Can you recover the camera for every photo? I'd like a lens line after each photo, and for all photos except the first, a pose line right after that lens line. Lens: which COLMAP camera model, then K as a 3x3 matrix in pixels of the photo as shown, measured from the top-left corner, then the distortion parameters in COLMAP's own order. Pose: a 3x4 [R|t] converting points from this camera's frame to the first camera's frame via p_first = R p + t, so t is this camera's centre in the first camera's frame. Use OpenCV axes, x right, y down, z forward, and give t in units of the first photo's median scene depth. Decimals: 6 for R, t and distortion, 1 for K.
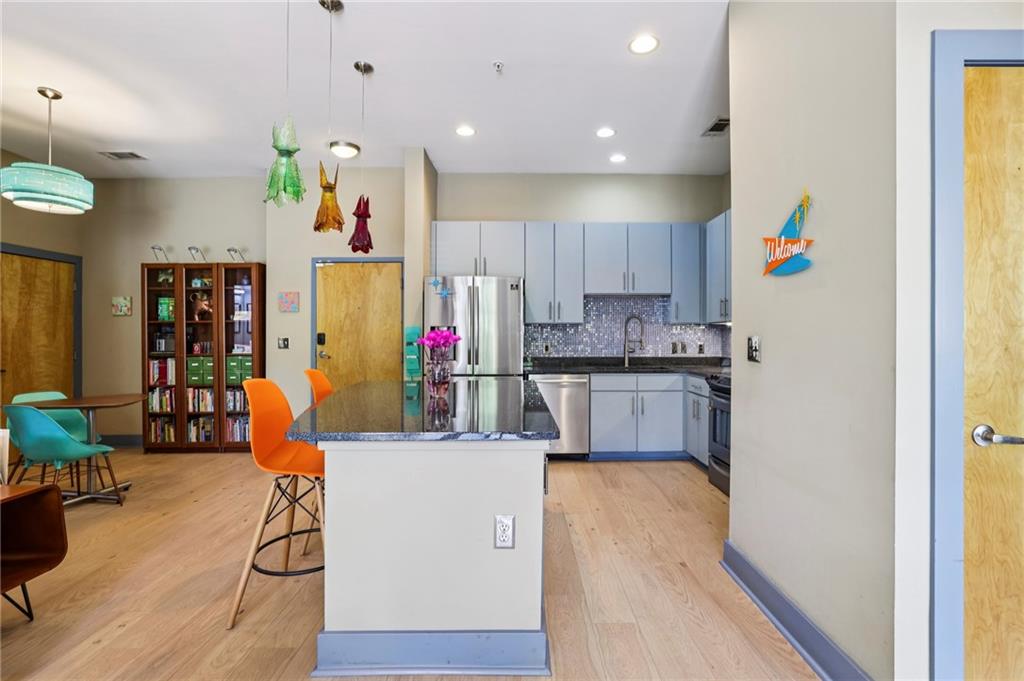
lens RADIAL K [[468.2, 0, 531.0], [0, 468.2, 334.6], [0, 0, 1]] dist [-0.030042, 0.000157]
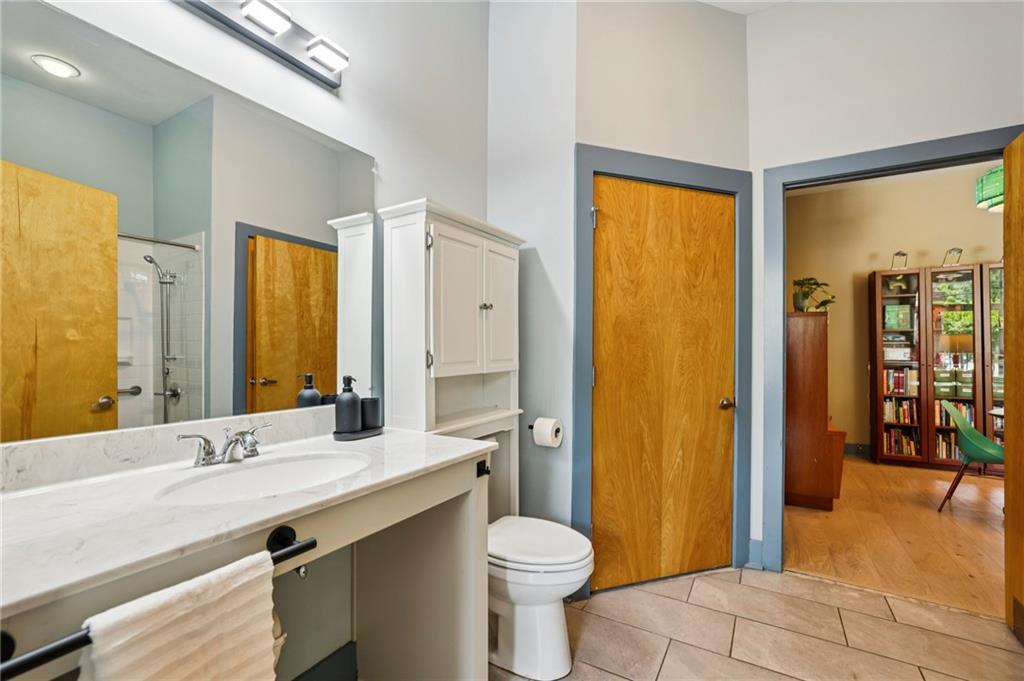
lens RADIAL K [[435.8, 0, 512.0], [0, 435.8, 340.5], [0, 0, 1]] dist [-0.025033, 0.014817]
pose [[0.842400, -0.013232, -0.538691, -0.997217], [0.003833, 0.999820, -0.018565, 0.008130], [0.538840, 0.013574, 0.842299, -0.206535]]
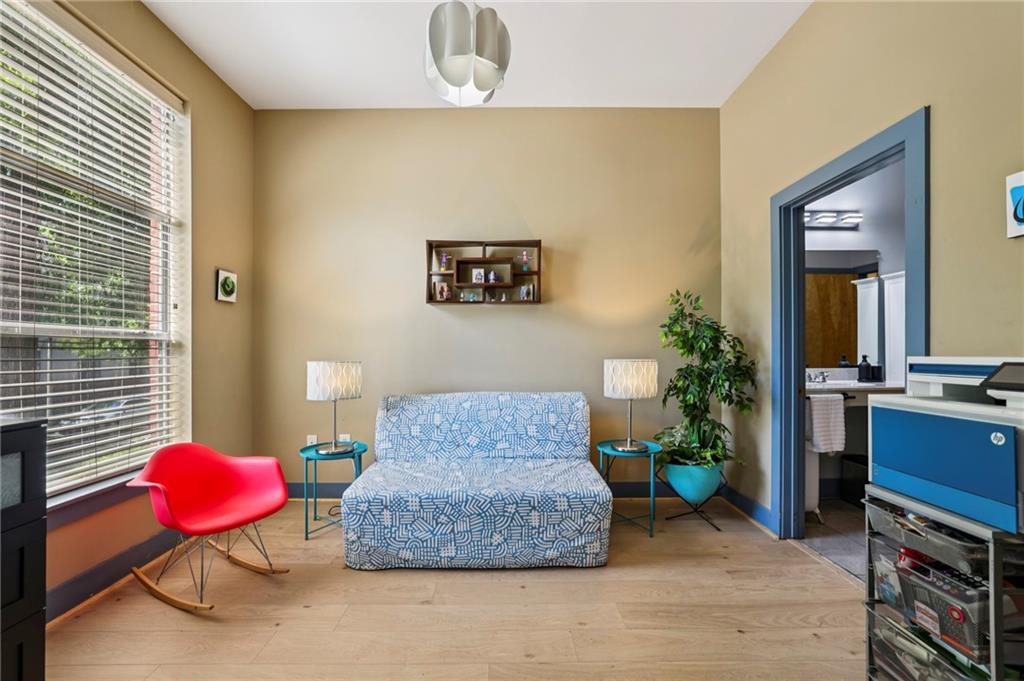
lens RADIAL K [[454.5, 0, 500.8], [0, 454.5, 350.7], [0, 0, 1]] dist [-0.023932, 0.000171]
pose [[-0.030617, 0.002646, -0.999528, -0.543966], [0.004742, 0.999986, 0.002502, 0.015771], [0.999520, -0.004664, -0.030629, -0.557387]]
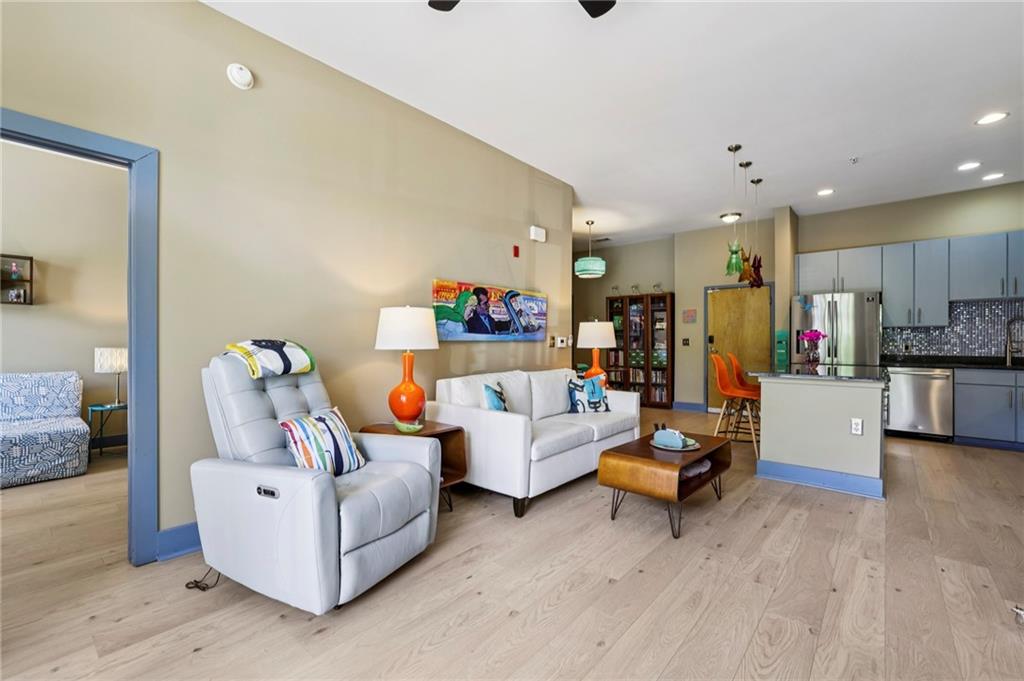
lens RADIAL K [[445.0, 0, 512.0], [0, 445.0, 340.5], [0, 0, 1]] dist [-0.025552, 0.016910]
pose [[0.741884, 0.000937, -0.670528, 0.042757], [-0.001846, 0.999998, -0.000645, 0.014768], [0.670526, 0.001716, 0.741884, -0.531297]]
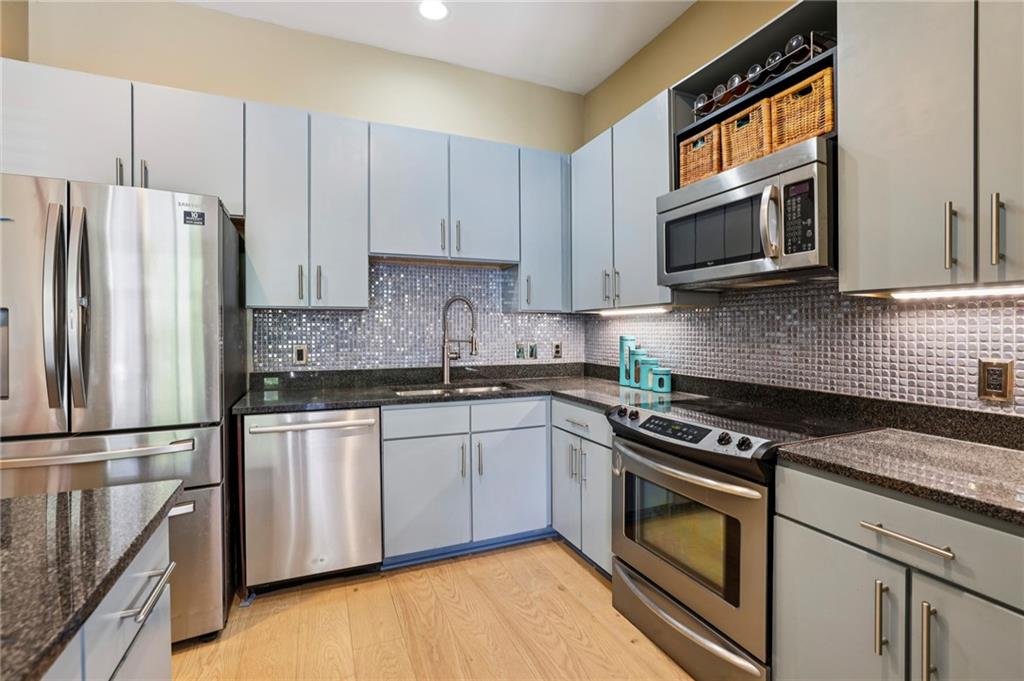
lens RADIAL K [[453.4, 0, 510.2], [0, 453.4, 329.1], [0, 0, 1]] dist [-0.047070, 0.021608]
pose [[0.927325, 0.000180, 0.374258, 0.068157], [-0.001185, 0.999996, 0.002457, -0.001852], [-0.374256, -0.002722, 0.927321, 0.459789]]
